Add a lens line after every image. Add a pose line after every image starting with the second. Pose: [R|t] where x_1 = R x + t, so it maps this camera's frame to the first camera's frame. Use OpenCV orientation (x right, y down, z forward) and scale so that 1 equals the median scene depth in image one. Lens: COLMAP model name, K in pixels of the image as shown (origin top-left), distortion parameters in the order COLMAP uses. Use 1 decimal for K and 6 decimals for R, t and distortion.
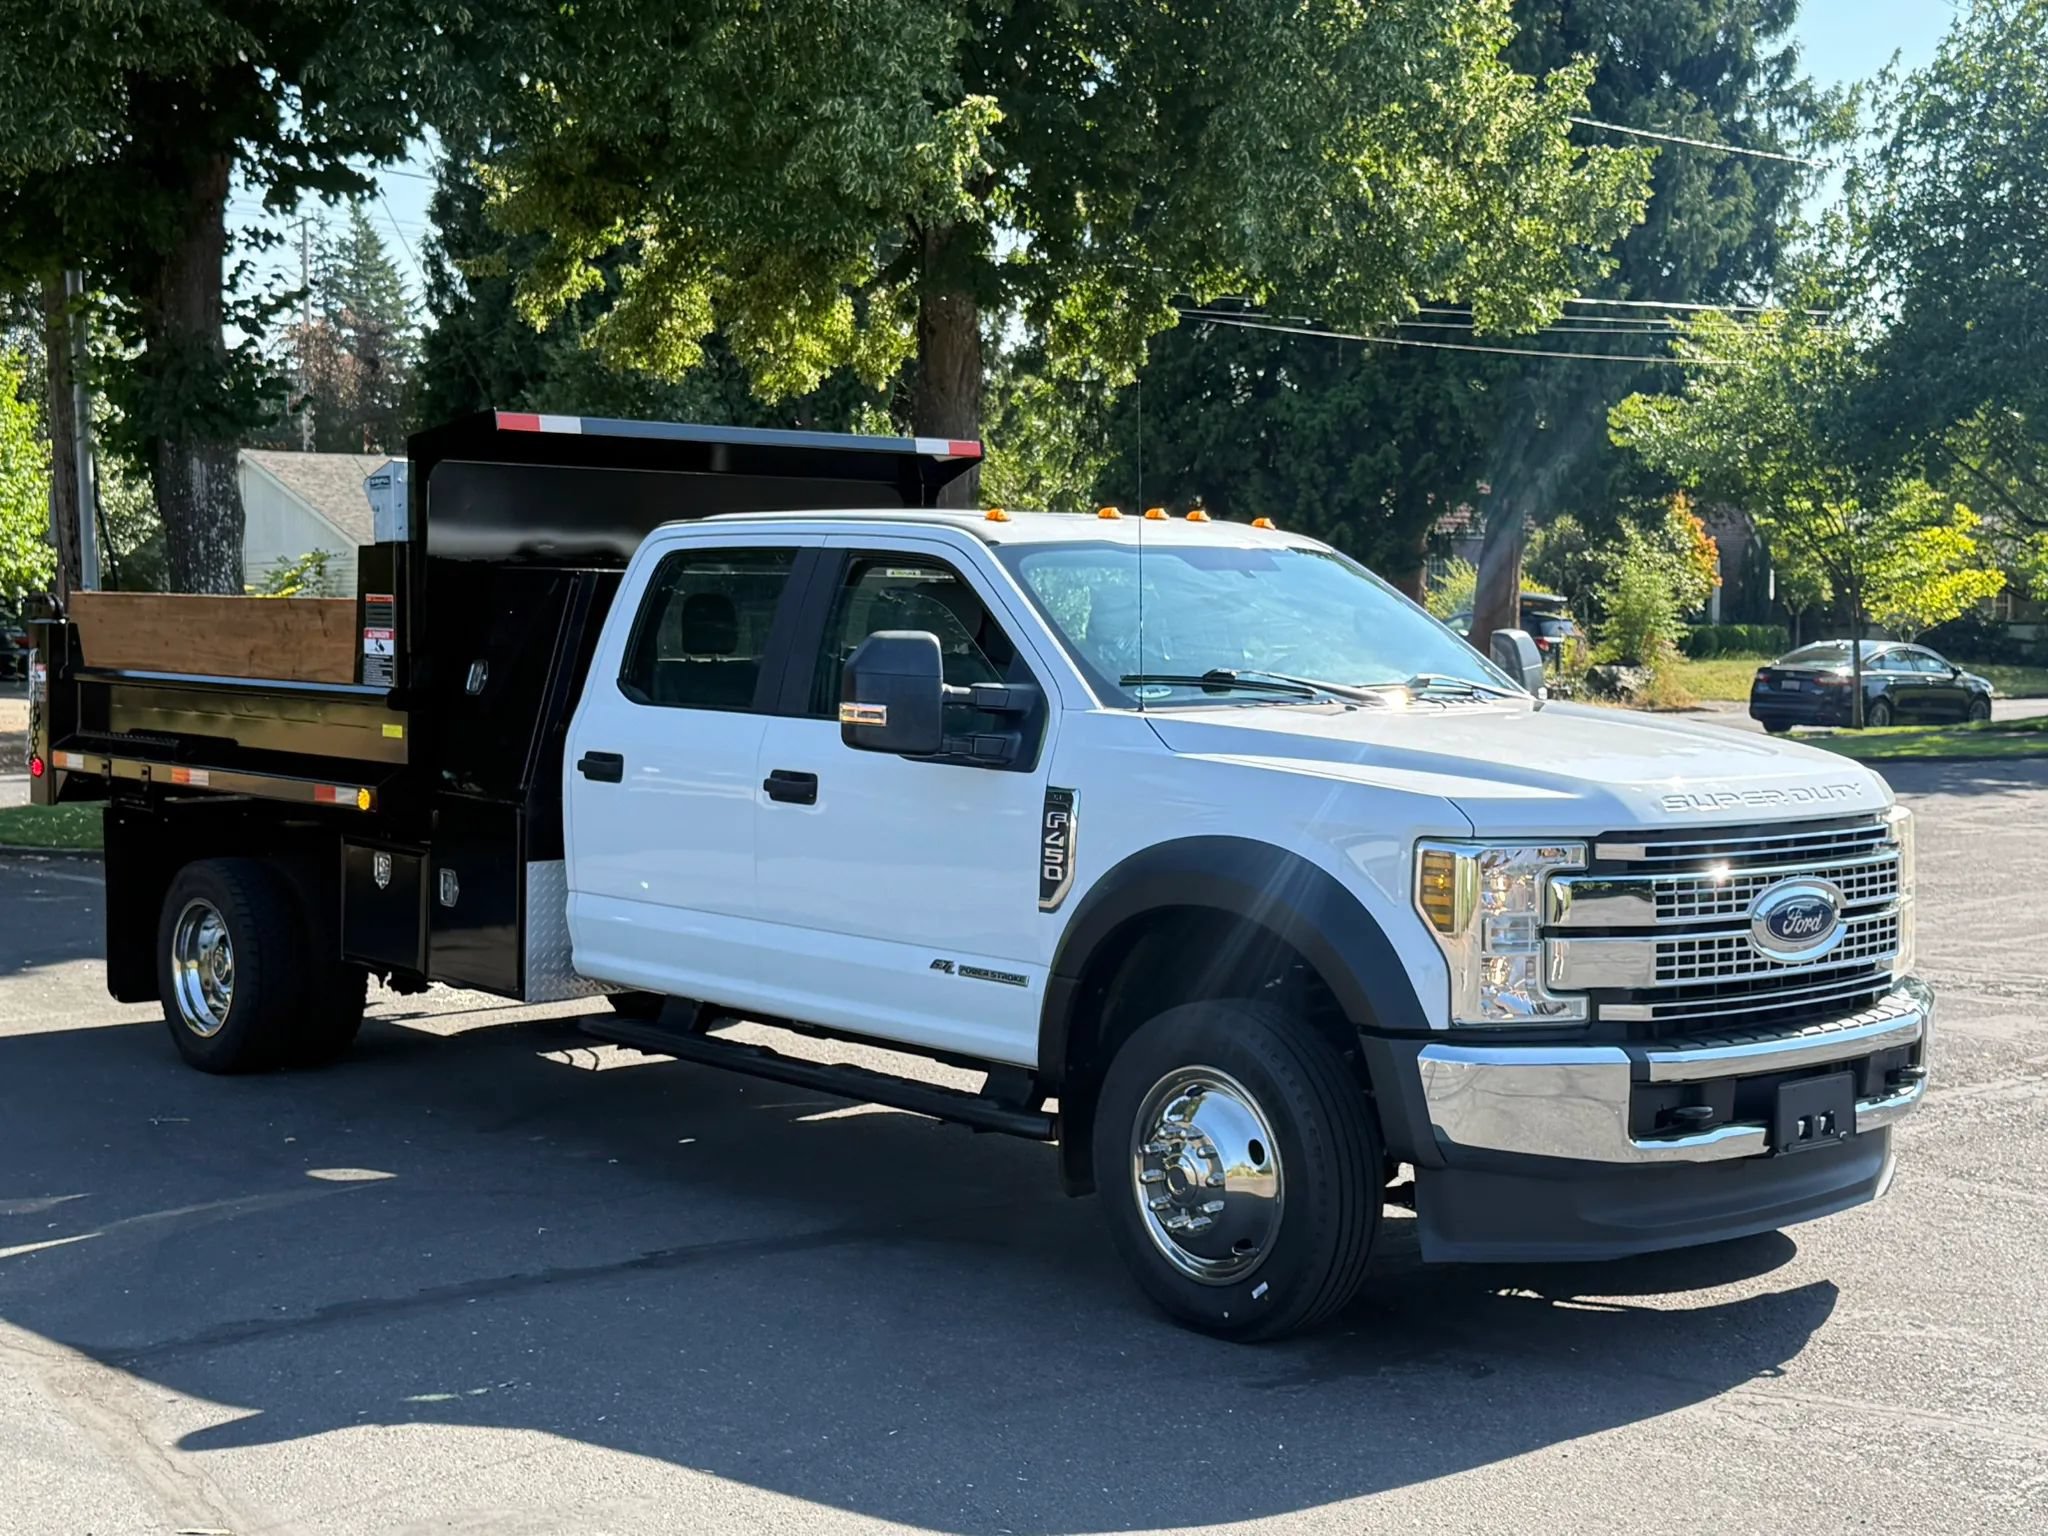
lens RADIAL K [[2716.8, 0, 1033.2], [0, 2716.8, 770.9], [0, 0, 1]] dist [0.123088, 0.000000]
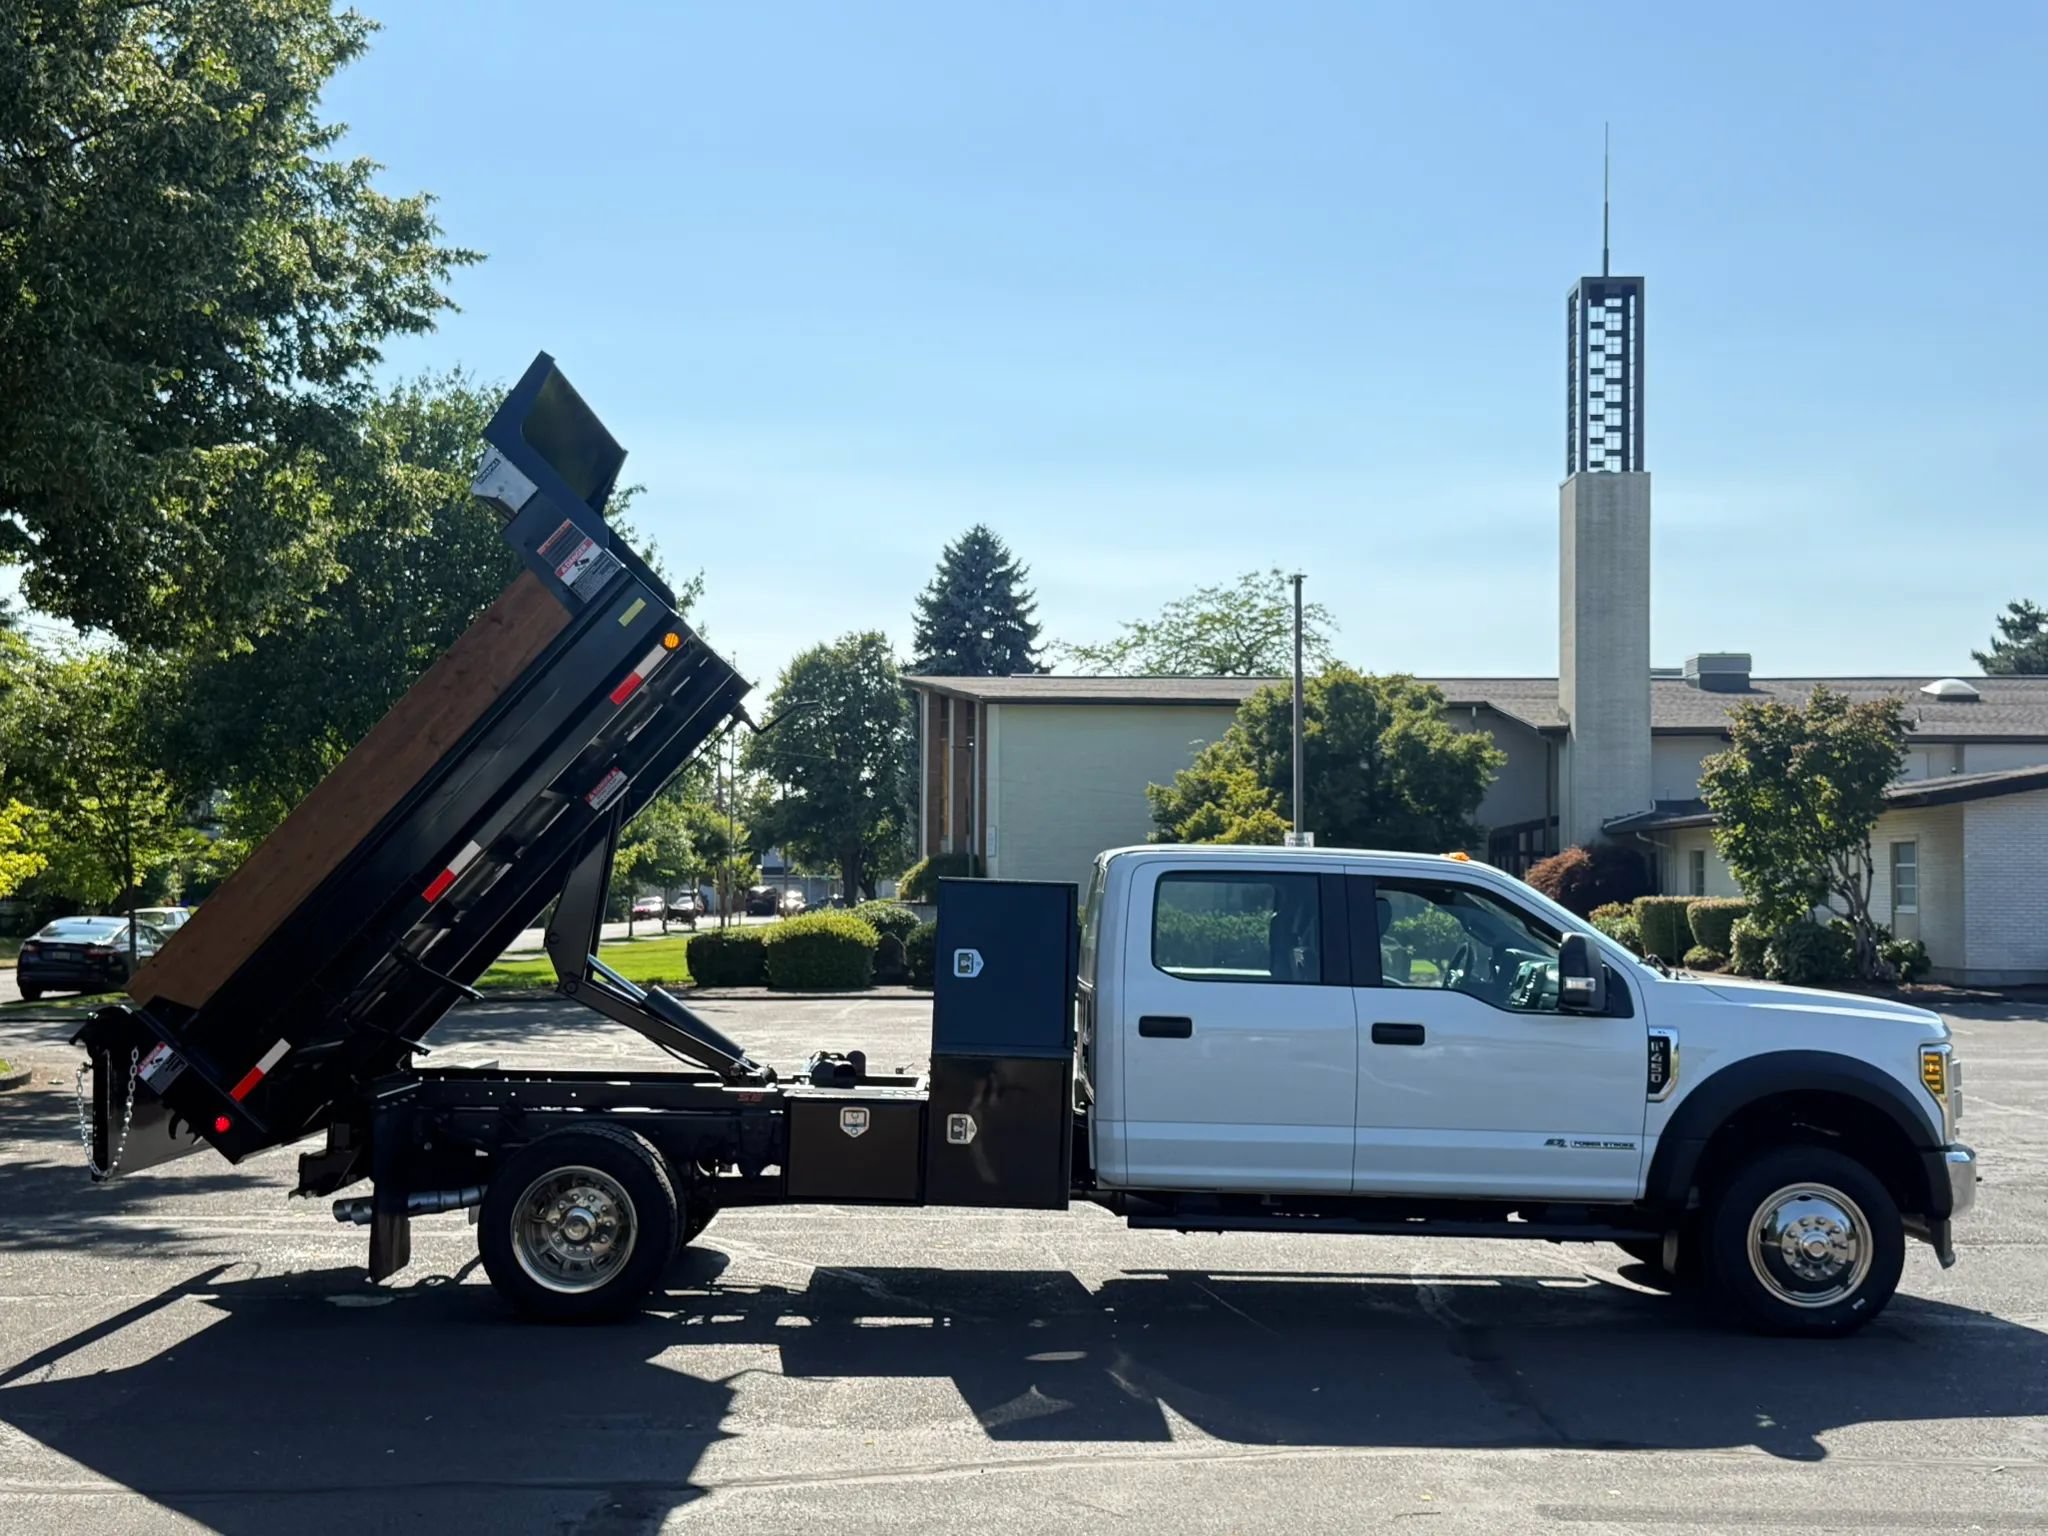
lens RADIAL K [[2345.5, 0, 1031.0], [0, 2345.5, 772.1], [0, 0, 1]] dist [0.095902, 0.000000]
pose [[0.653038, 0.048039, 0.755800, -1.474351], [0.032154, 0.995327, -0.091047, -0.031756], [-0.756642, 0.083759, 0.648442, 0.369458]]
